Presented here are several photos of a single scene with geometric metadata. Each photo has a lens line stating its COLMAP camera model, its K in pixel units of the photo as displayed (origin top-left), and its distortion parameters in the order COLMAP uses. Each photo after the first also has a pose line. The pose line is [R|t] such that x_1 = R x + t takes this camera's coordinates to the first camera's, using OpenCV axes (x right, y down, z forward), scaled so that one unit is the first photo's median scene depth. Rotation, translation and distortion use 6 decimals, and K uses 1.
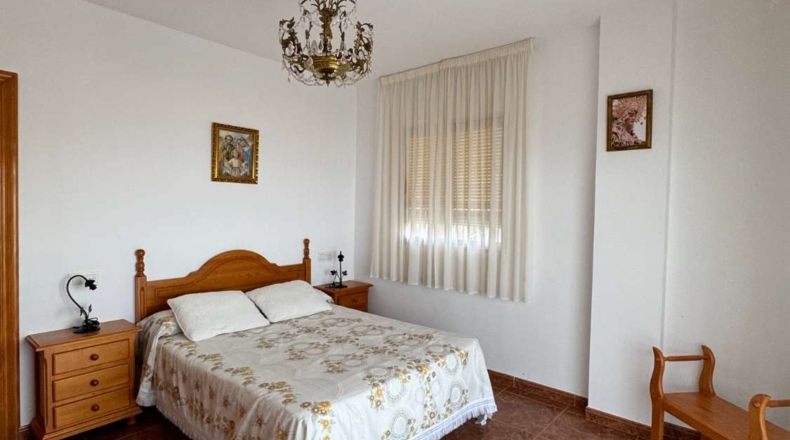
lens RADIAL K [[419.4, 0, 396.5], [0, 419.4, 218.4], [0, 0, 1]] dist [-0.001788, -0.000083]
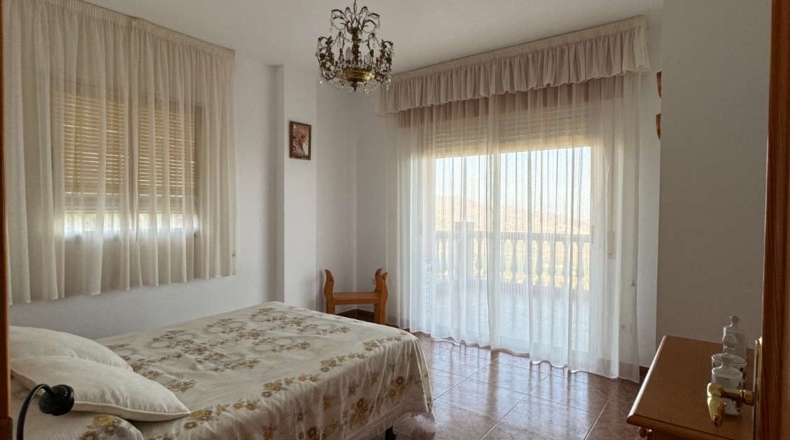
lens RADIAL K [[419.4, 0, 396.5], [0, 419.4, 218.4], [0, 0, 1]] dist [-0.001788, -0.000083]
pose [[-0.051227, -0.047302, 0.997566, -1.076319], [0.013438, 0.998755, 0.048048, -0.009497], [-0.998597, 0.015867, -0.050528, 0.727379]]
